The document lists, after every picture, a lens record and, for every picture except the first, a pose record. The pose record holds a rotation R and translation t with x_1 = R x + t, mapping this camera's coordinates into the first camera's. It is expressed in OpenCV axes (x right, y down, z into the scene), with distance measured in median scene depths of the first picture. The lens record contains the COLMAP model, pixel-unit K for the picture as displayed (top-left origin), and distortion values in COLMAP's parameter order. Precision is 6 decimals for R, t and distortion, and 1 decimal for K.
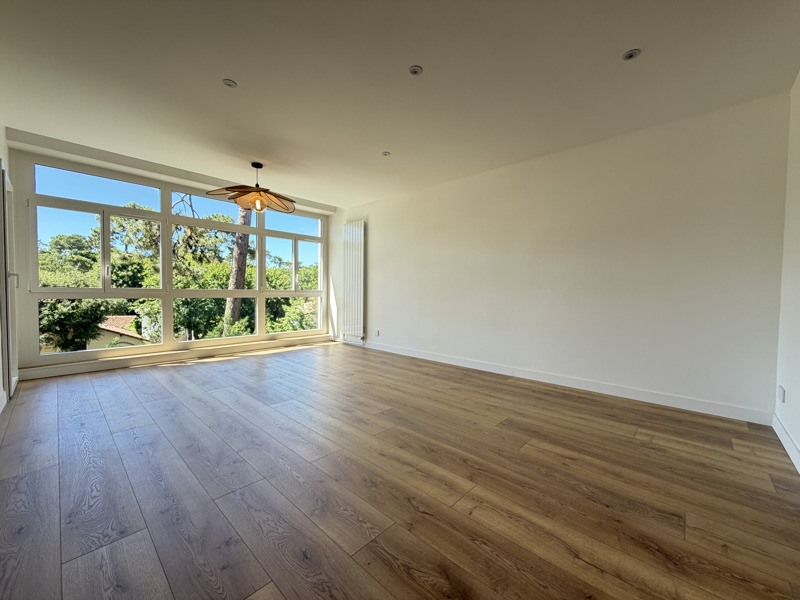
lens RADIAL K [[317.4, 0, 401.1], [0, 317.4, 299.6], [0, 0, 1]] dist [0.002320, 0.000027]
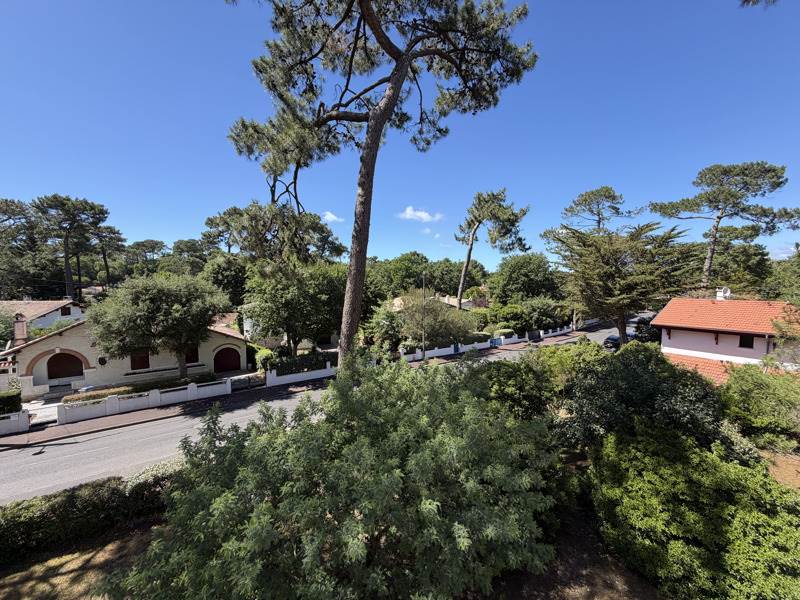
lens RADIAL K [[317.4, 0, 400.3], [0, 317.4, 304.1], [0, 0, 1]] dist [0.002320, 0.000027]
pose [[0.975928, 0.006878, -0.217983, -0.176695], [0.000128, 0.999484, 0.032109, -0.032333], [0.218091, -0.031363, 0.975424, 0.198659]]
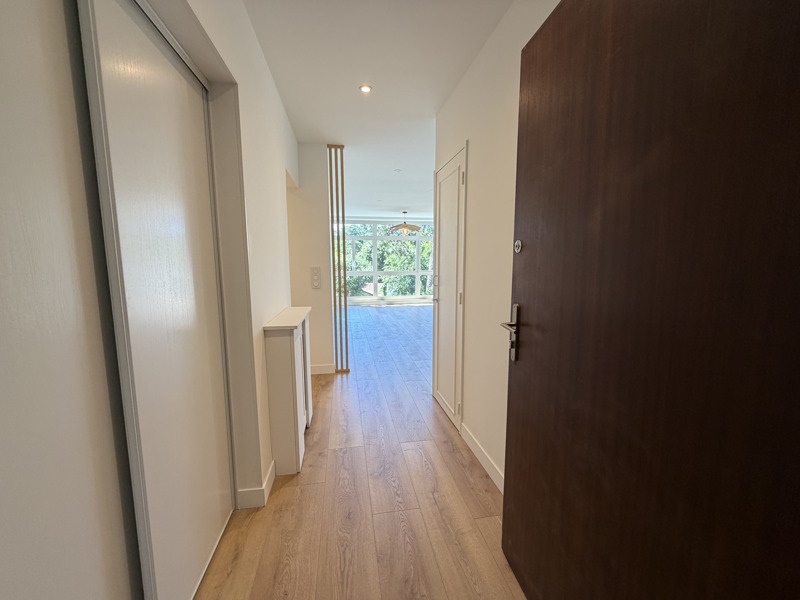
lens RADIAL K [[317.4, 0, 400.3], [0, 317.4, 299.1], [0, 0, 1]] dist [0.002320, 0.000027]
pose [[0.796192, 0.064024, -0.601647, 0.132308], [-0.014173, 0.996086, 0.087242, -0.006570], [0.604878, -0.060934, 0.793983, -0.116593]]
